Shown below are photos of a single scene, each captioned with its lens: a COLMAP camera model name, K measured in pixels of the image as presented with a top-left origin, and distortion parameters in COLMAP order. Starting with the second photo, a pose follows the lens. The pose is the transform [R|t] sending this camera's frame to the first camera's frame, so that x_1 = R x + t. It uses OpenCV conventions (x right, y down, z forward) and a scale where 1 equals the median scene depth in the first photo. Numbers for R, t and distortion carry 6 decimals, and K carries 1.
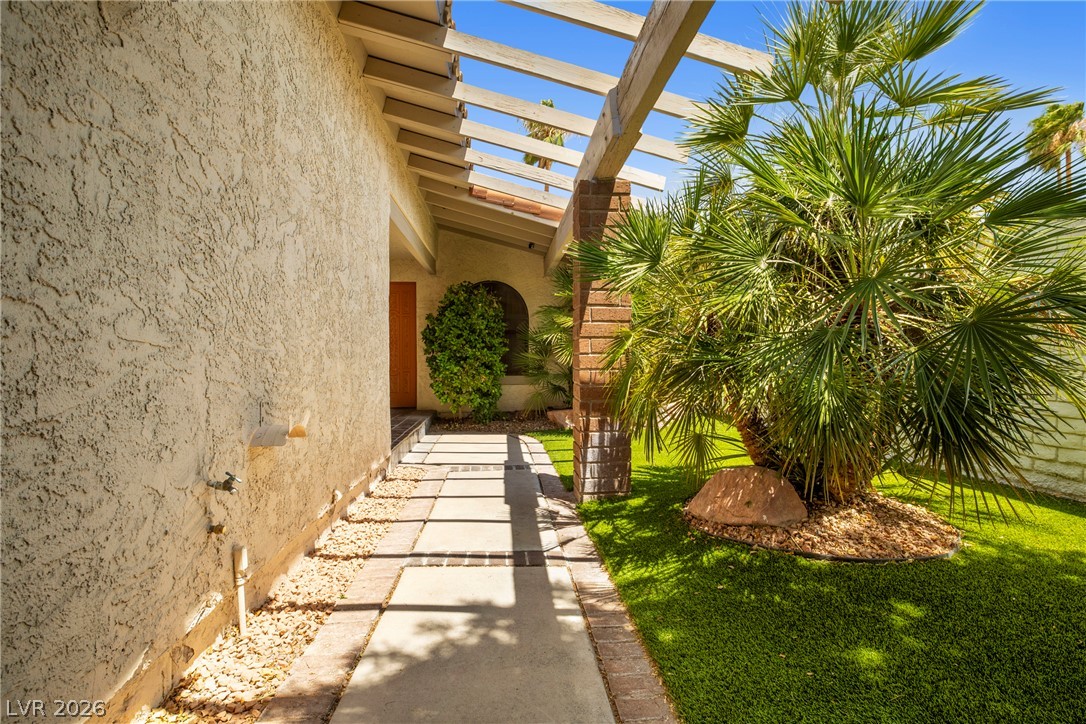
lens RADIAL K [[520.2, 0, 543.0], [0, 520.2, 357.9], [0, 0, 1]] dist [-0.021748, 0.000207]
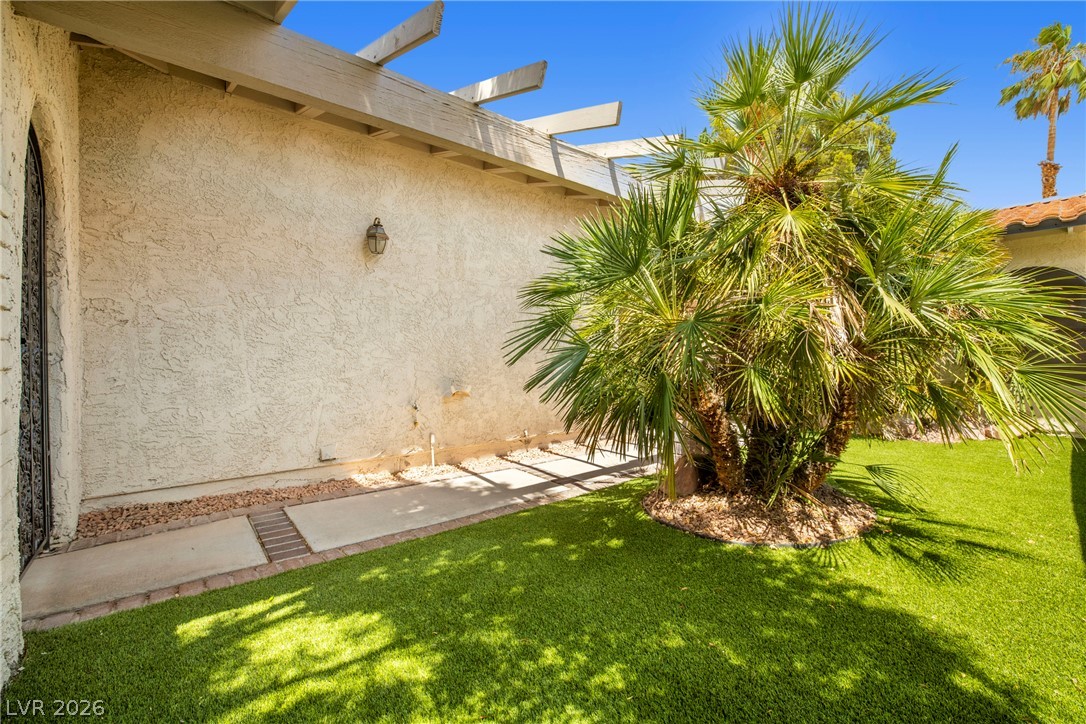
lens RADIAL K [[470.1, 0, 543.0], [0, 470.1, 362.0], [0, 0, 1]] dist [-0.029368, 0.000244]
pose [[0.567158, 0.006374, -0.823585, 1.470422], [0.002615, 0.999951, 0.009539, -0.019225], [0.823605, -0.007564, 0.567113, 0.093852]]
